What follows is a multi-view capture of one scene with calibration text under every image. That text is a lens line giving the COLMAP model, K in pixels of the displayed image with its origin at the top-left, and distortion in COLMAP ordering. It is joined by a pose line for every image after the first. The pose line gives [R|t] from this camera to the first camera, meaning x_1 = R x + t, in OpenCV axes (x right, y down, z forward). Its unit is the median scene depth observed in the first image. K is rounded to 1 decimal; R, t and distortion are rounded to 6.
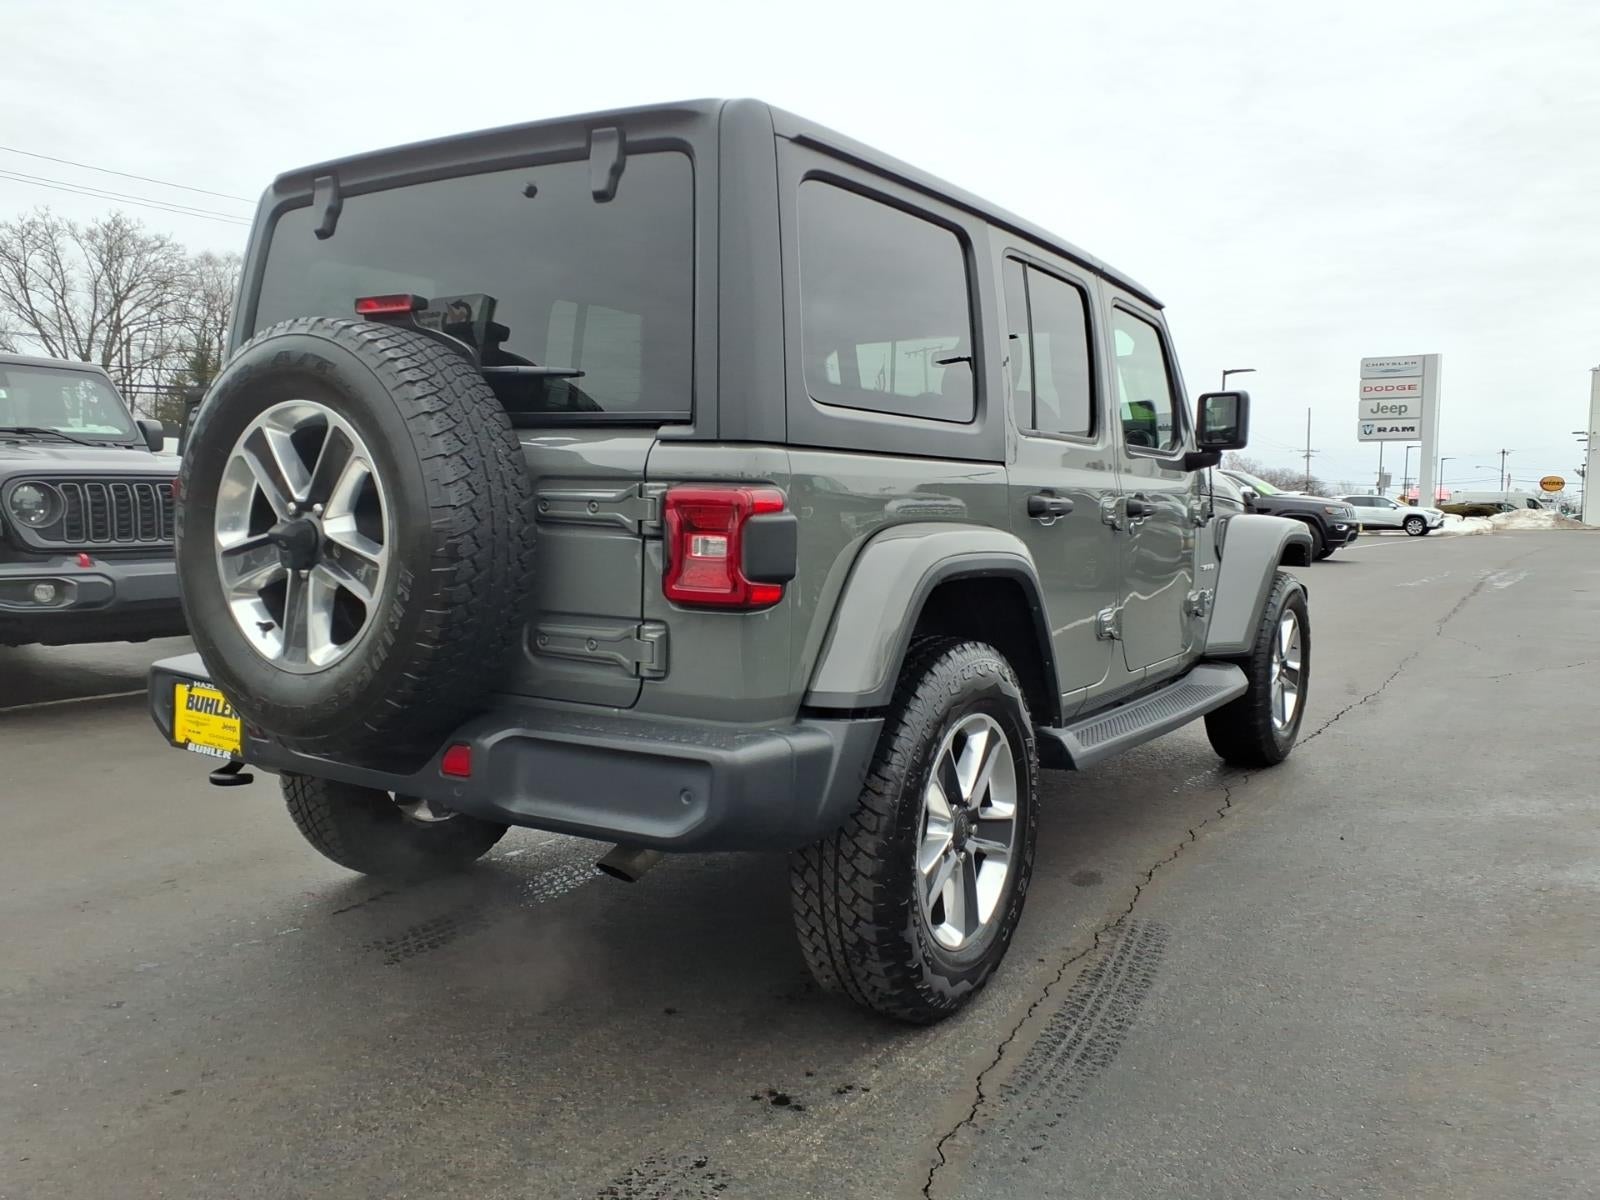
lens RADIAL K [[1277.8, 0, 797.4], [0, 1277.8, 523.9], [0, 0, 1]] dist [0.153628, -0.347883]
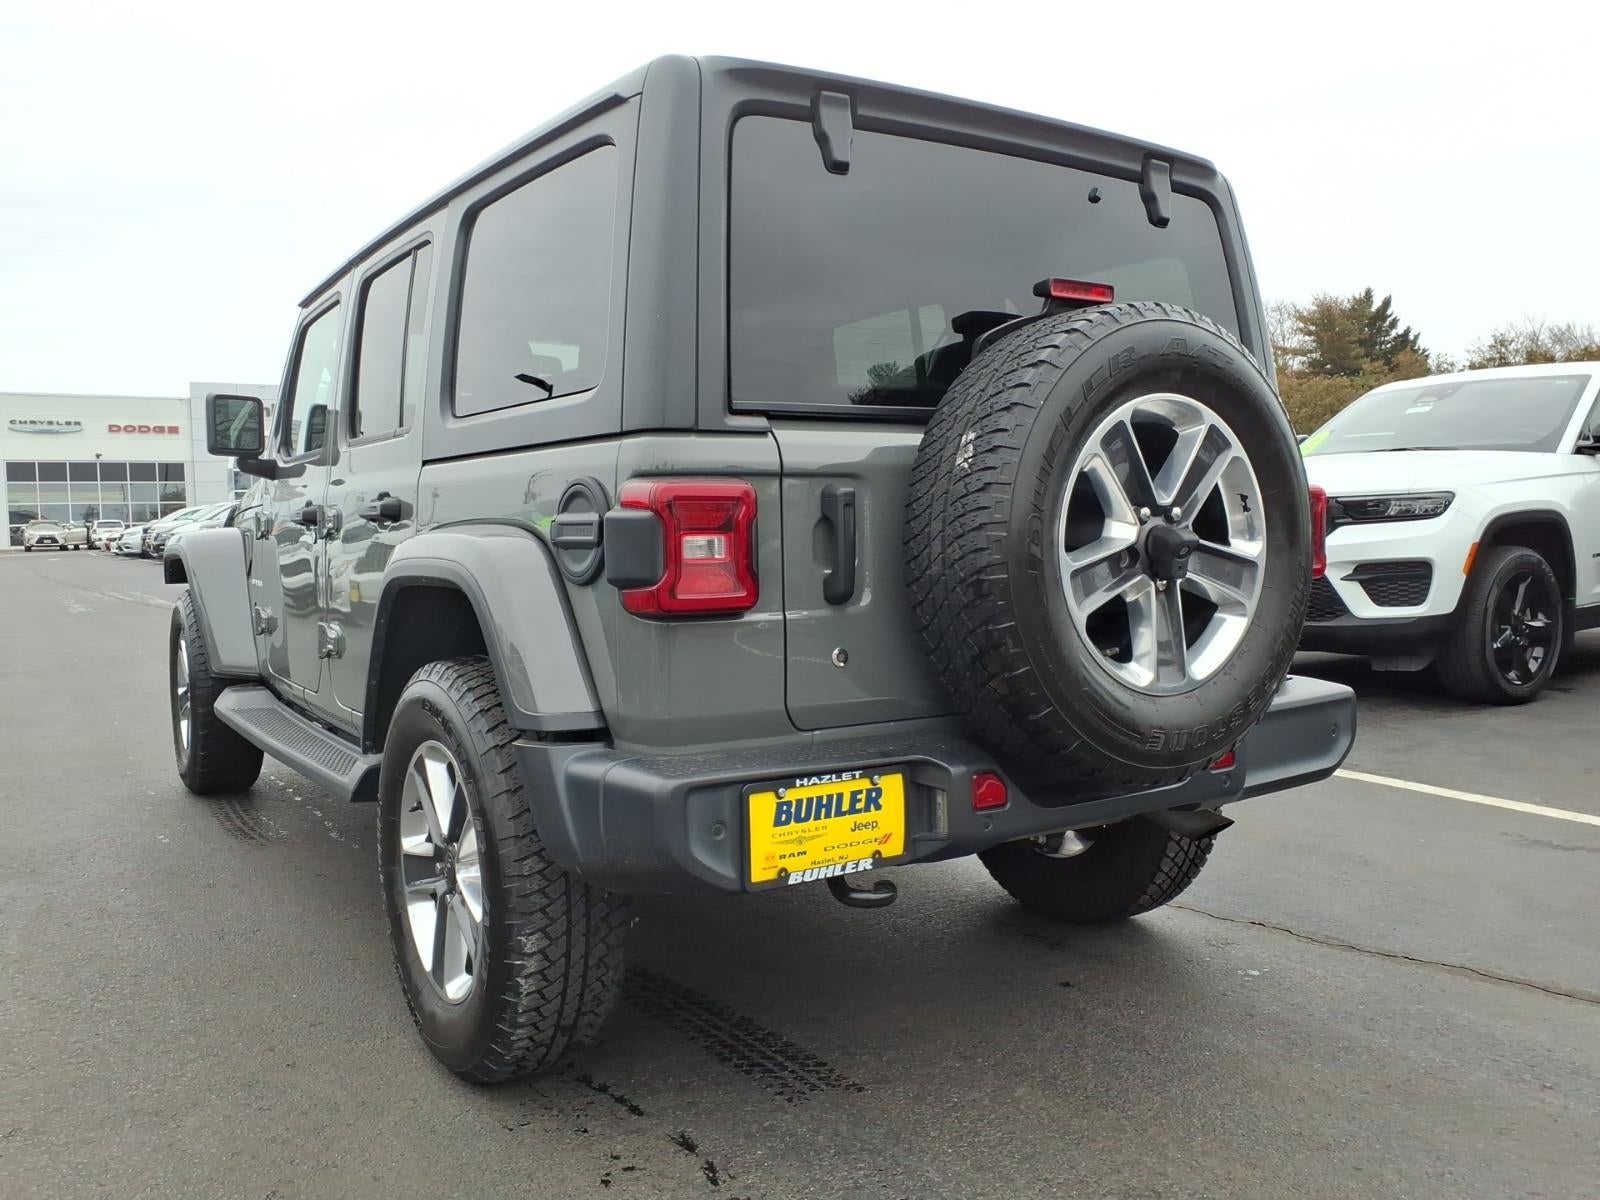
lens RADIAL K [[1277.8, 0, 797.4], [0, 1277.8, 523.9], [0, 0, 1]] dist [0.153628, -0.347883]
pose [[0.397514, -0.030356, 0.917094, -1.284938], [0.049677, 0.998699, 0.011524, -0.026635], [-0.916250, 0.040977, 0.398505, 0.854012]]
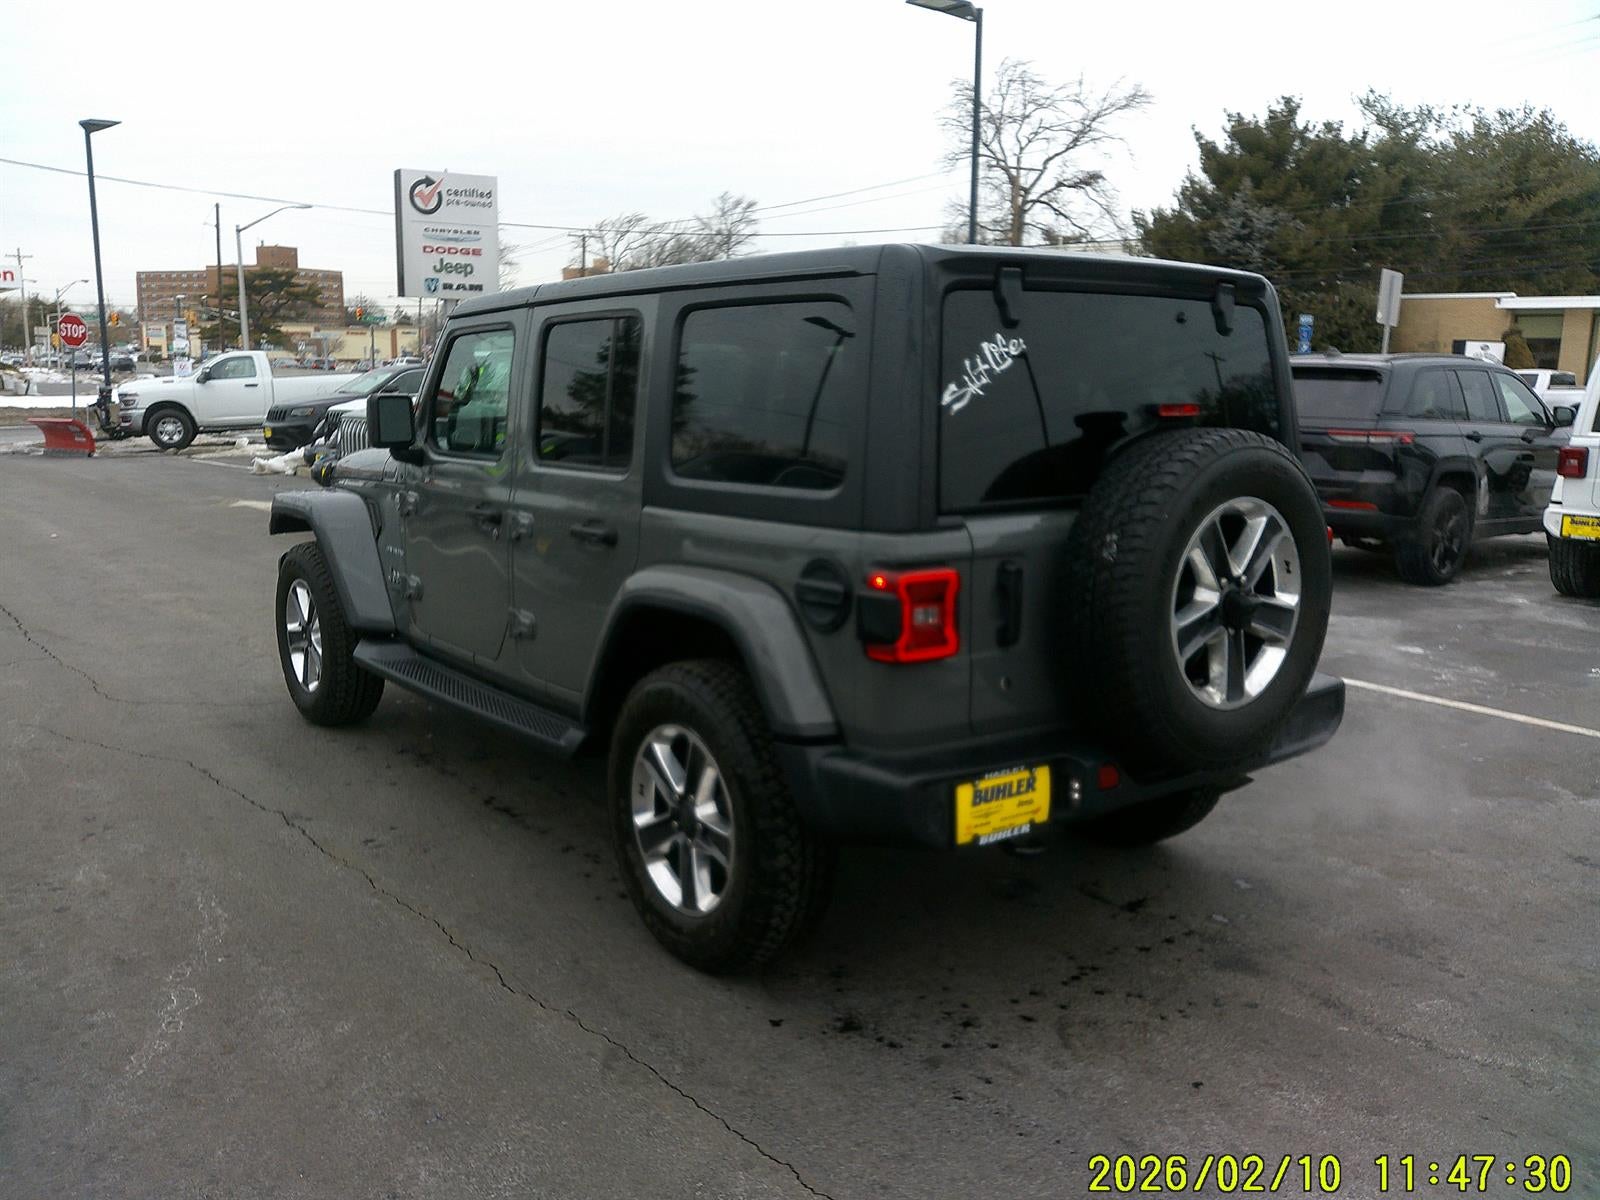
lens RADIAL K [[1336.3, 0, 800.4], [0, 1336.3, 554.9], [0, 0, 1]] dist [0.155005, -0.389072]
pose [[0.332011, -0.139321, 0.932930, -1.717536], [0.031094, 0.990111, 0.136794, -0.226847], [-0.942763, -0.016408, 0.333060, 0.938435]]
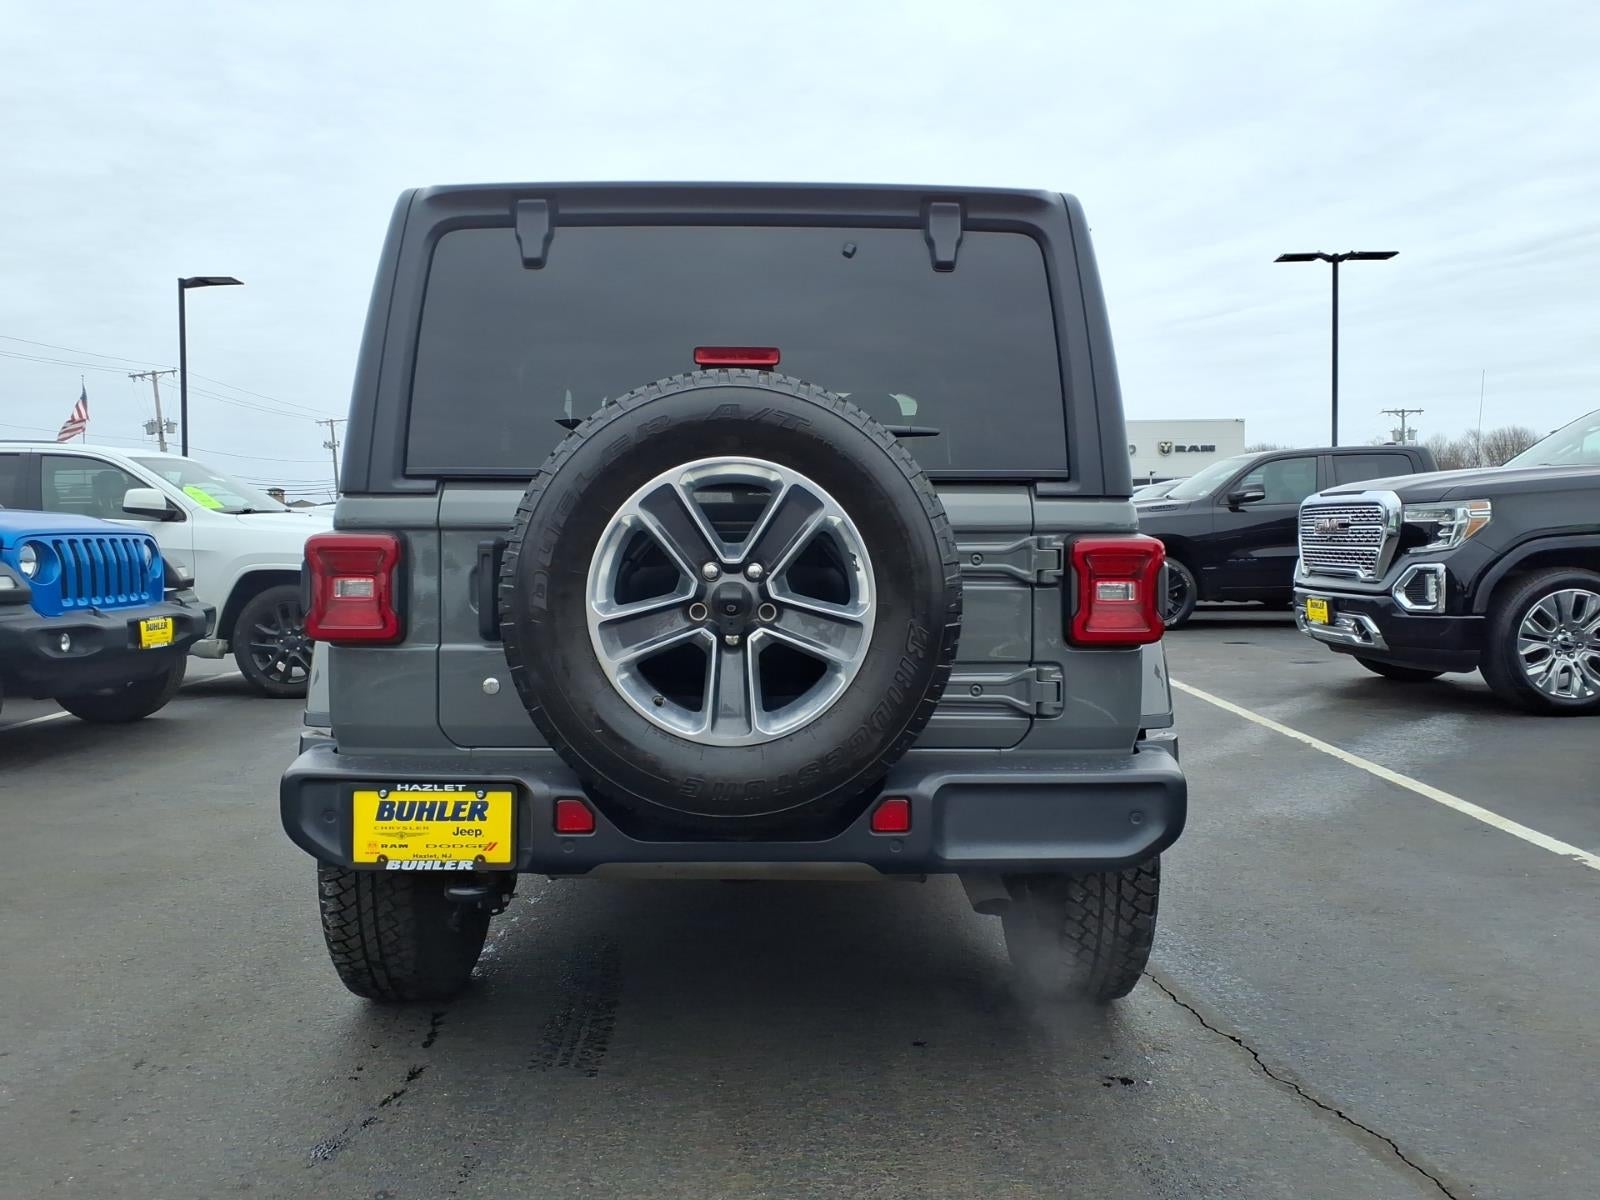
lens RADIAL K [[1277.8, 0, 797.4], [0, 1277.8, 523.9], [0, 0, 1]] dist [0.153628, -0.347883]
pose [[0.833961, -0.013409, 0.551660, -0.834855], [0.030065, 0.999324, -0.021160, -0.023705], [-0.551003, 0.034232, 0.833801, 0.192818]]
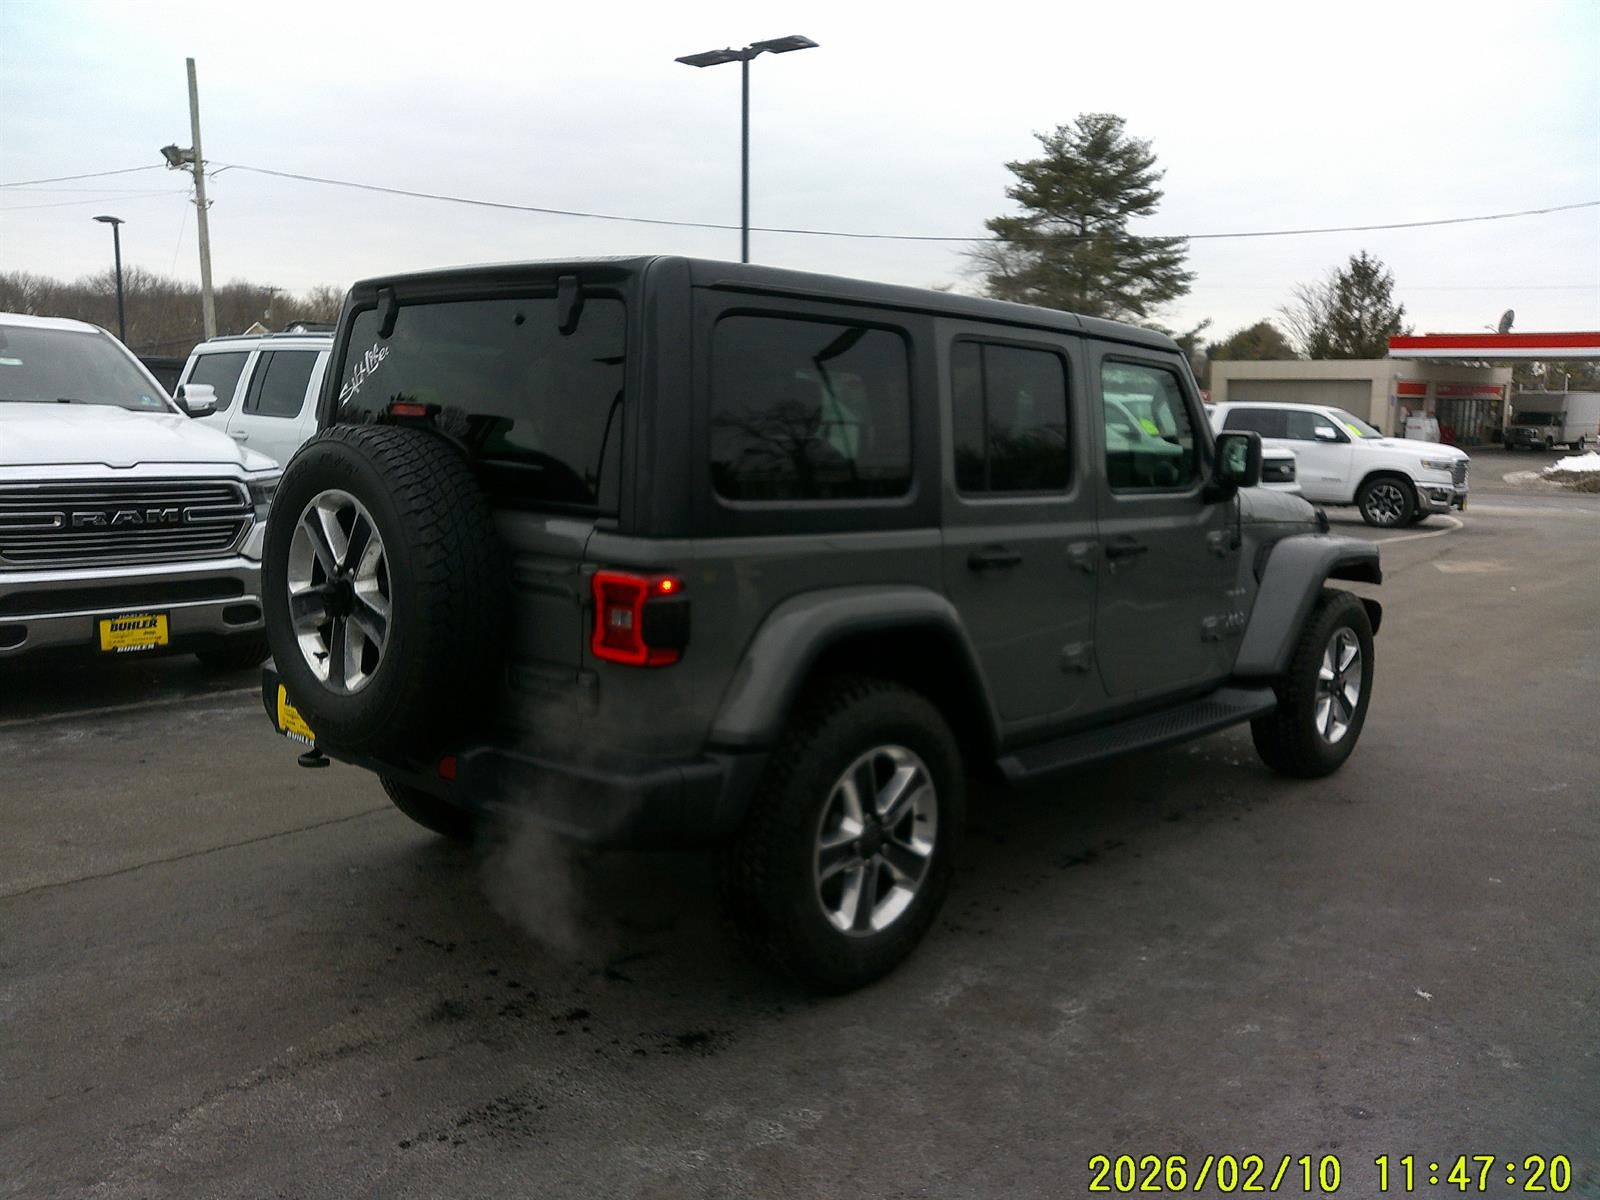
lens RADIAL K [[1336.3, 0, 800.4], [0, 1336.3, 554.9], [0, 0, 1]] dist [0.155005, -0.389072]
pose [[0.985028, 0.031988, -0.169400, 0.303885], [-0.020416, 0.997365, 0.069616, -0.130467], [0.171180, -0.065115, 0.983086, -0.267471]]
